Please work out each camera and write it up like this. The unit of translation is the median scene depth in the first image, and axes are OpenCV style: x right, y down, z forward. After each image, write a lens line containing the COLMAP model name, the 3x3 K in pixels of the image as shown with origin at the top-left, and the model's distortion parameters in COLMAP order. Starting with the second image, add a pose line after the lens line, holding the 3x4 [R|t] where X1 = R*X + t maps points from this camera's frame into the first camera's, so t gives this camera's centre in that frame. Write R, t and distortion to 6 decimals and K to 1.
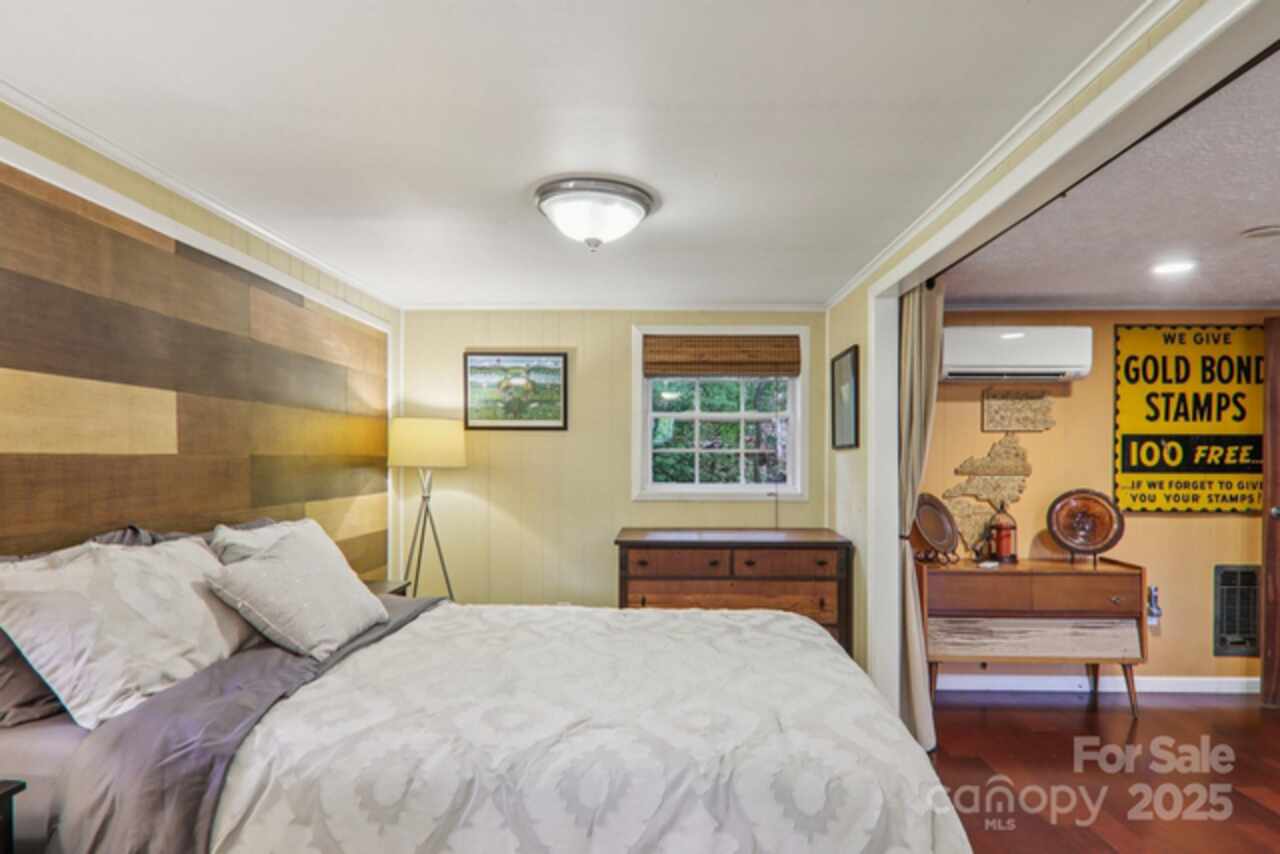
lens RADIAL K [[736.3, 0, 642.9], [0, 736.3, 452.1], [0, 0, 1]] dist [0.040191, 0.000399]
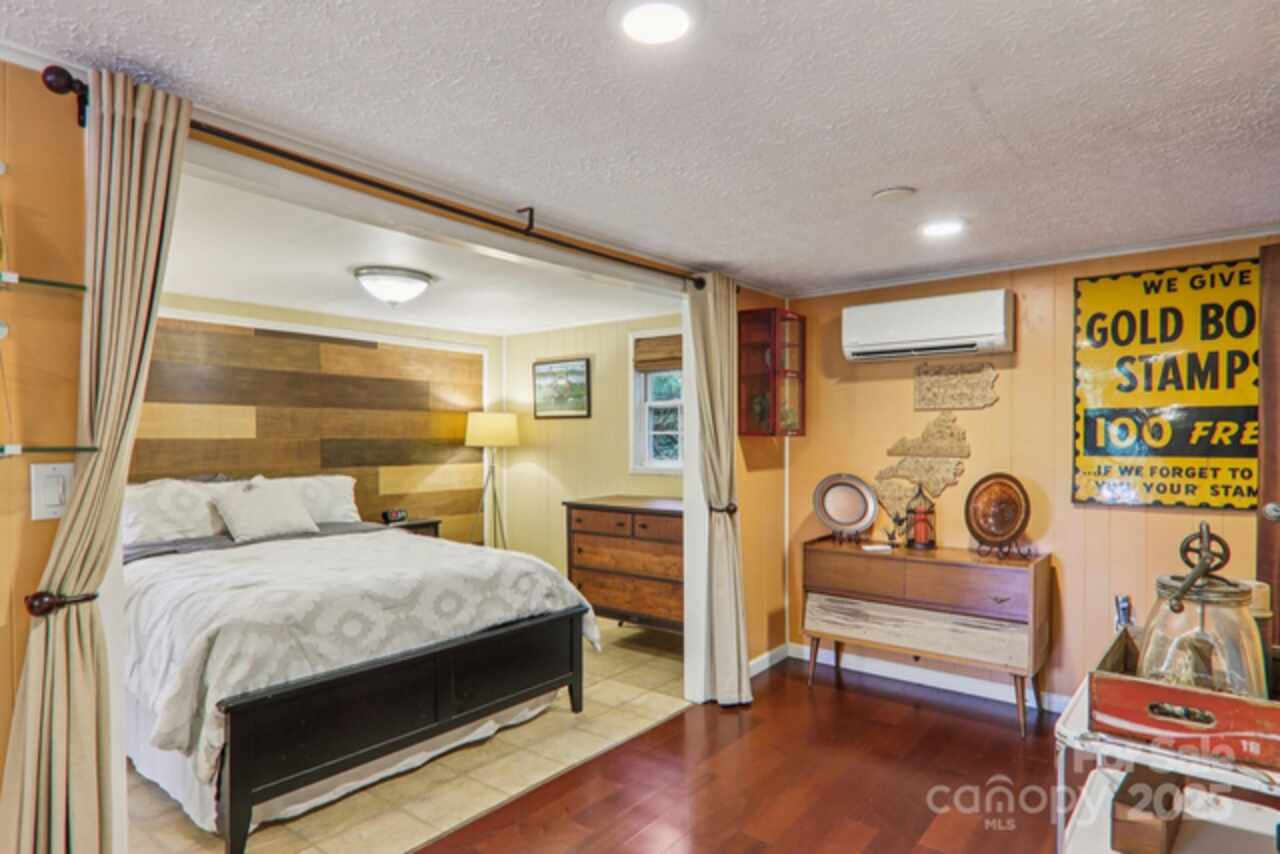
lens RADIAL K [[712.6, 0, 640.0], [0, 712.6, 427.0], [0, 0, 1]] dist [0.053354, -0.000073]
pose [[0.799863, -0.013443, -0.600032, 0.731573], [0.007692, 0.999897, -0.012147, 0.002107], [0.600133, 0.005100, 0.799884, 0.055985]]
